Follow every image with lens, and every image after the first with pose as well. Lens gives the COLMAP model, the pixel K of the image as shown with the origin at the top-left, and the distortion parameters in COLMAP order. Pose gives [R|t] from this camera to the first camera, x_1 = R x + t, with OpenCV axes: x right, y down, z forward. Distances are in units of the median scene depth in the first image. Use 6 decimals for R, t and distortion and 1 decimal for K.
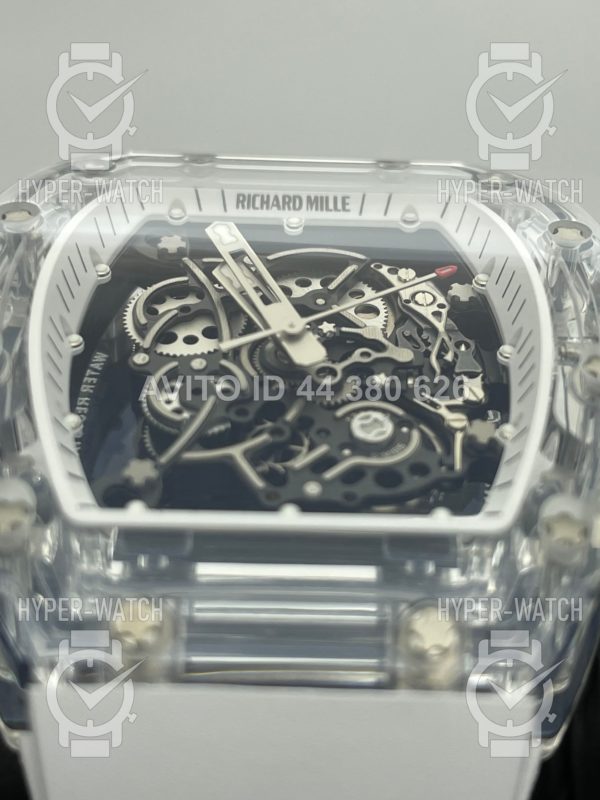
lens RADIAL K [[1301.8, 0, 321.7], [0, 1301.8, 400.0], [0, 0, 1]] dist [0.077057, 0.002356]
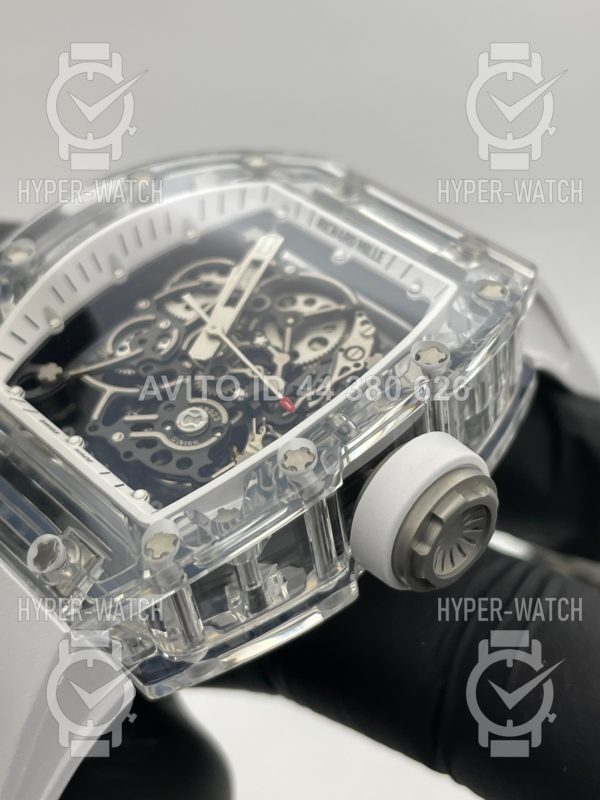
lens RADIAL K [[1301.8, 0, 321.7], [0, 1301.8, 400.0], [0, 0, 1]] dist [0.077057, 0.002356]
pose [[0.672233, 0.438405, -0.596577, 0.826441], [-0.365488, 0.897293, 0.247554, -0.339595], [0.643834, 0.051628, 0.763422, 0.070798]]
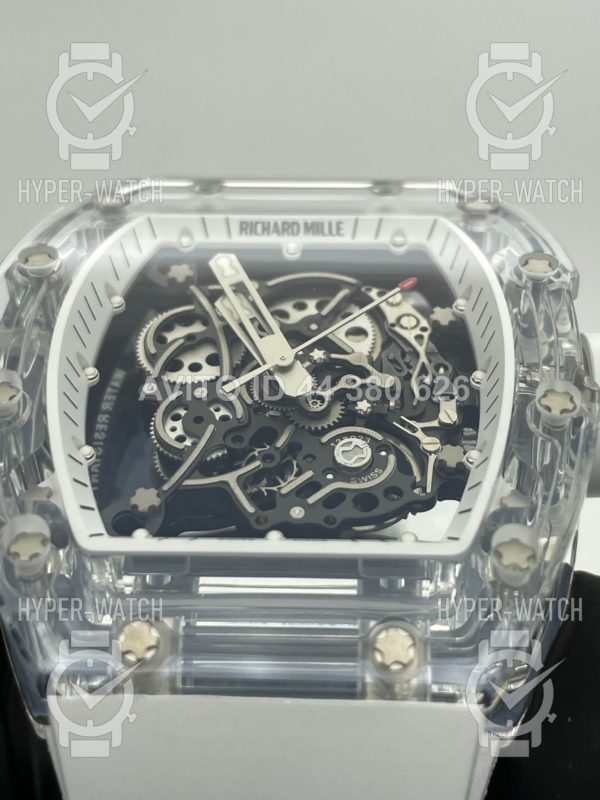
lens RADIAL K [[1301.8, 0, 321.7], [0, 1301.8, 400.0], [0, 0, 1]] dist [0.077057, 0.002356]
pose [[0.998468, -0.011662, -0.054096, 0.066944], [0.015713, 0.997055, 0.075061, -0.099927], [0.053061, -0.075795, 0.995711, -0.104175]]
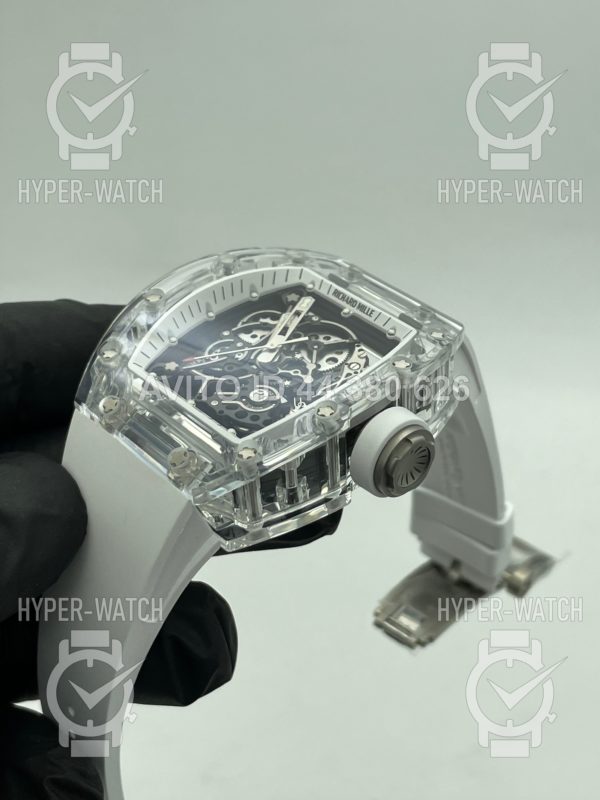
lens RADIAL K [[1301.8, 0, 321.7], [0, 1301.8, 400.0], [0, 0, 1]] dist [0.077057, 0.002356]
pose [[0.674685, 0.418328, -0.608113, 1.354535], [-0.432682, 0.891635, 0.133317, -0.291604], [0.597985, 0.173173, 0.782576, -0.633145]]
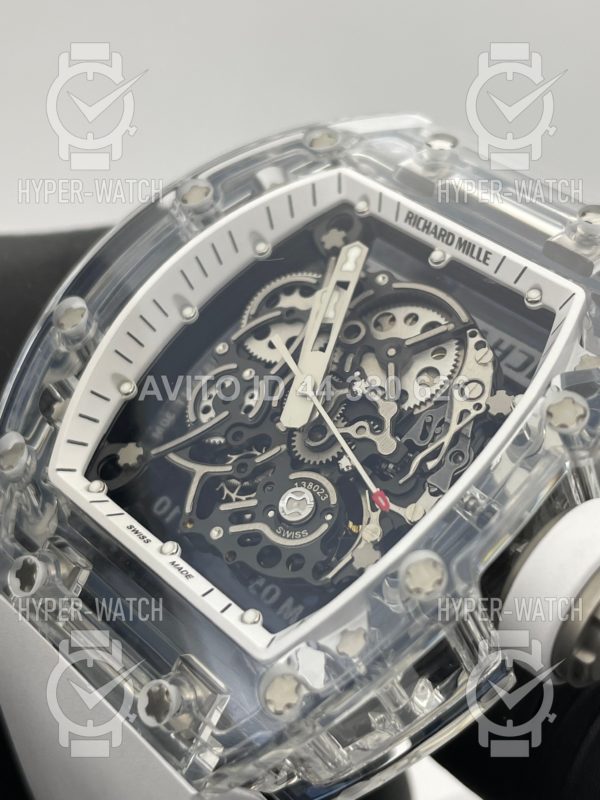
lens RADIAL K [[1301.8, 0, 321.7], [0, 1301.8, 400.0], [0, 0, 1]] dist [0.077057, 0.002356]
pose [[0.679947, 0.445297, -0.582566, 0.618967], [-0.196106, 0.875978, 0.440687, -0.517247], [0.706551, -0.185399, 0.682944, 0.232356]]
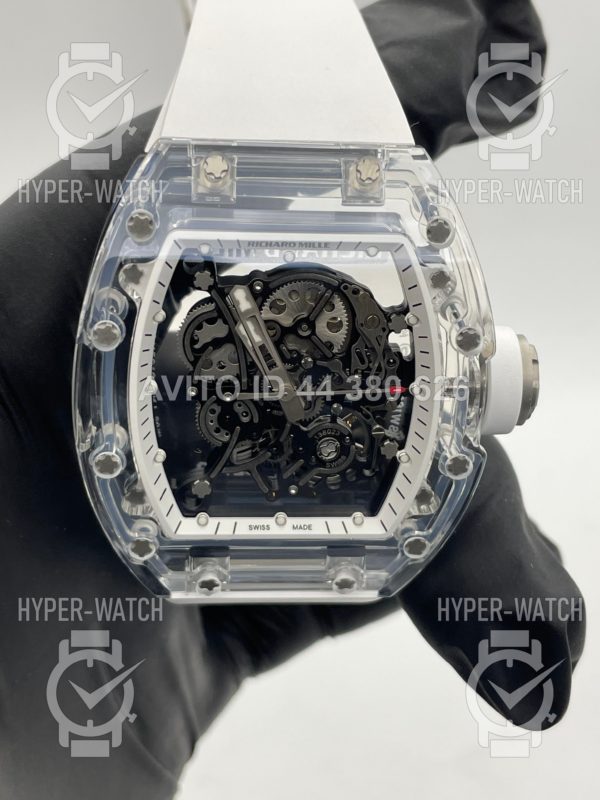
lens RADIAL K [[1301.8, 0, 321.7], [0, 1301.8, 400.0], [0, 0, 1]] dist [0.077057, 0.002356]
pose [[0.997782, 0.027587, 0.060583, -0.073324], [-0.066459, 0.360625, 0.930340, -1.517981], [0.003817, -0.932303, 0.361659, 0.382555]]
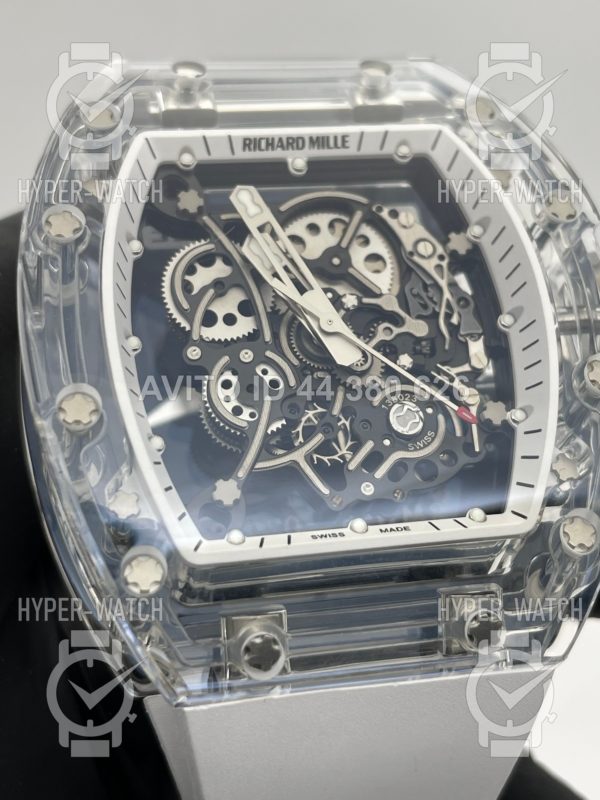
lens RADIAL K [[1301.8, 0, 321.7], [0, 1301.8, 400.0], [0, 0, 1]] dist [0.077057, 0.002356]
pose [[0.982253, -0.079572, 0.169844, -0.216835], [-0.003473, 0.897674, 0.440646, -0.472163], [-0.187527, -0.433416, 0.881467, -0.021970]]
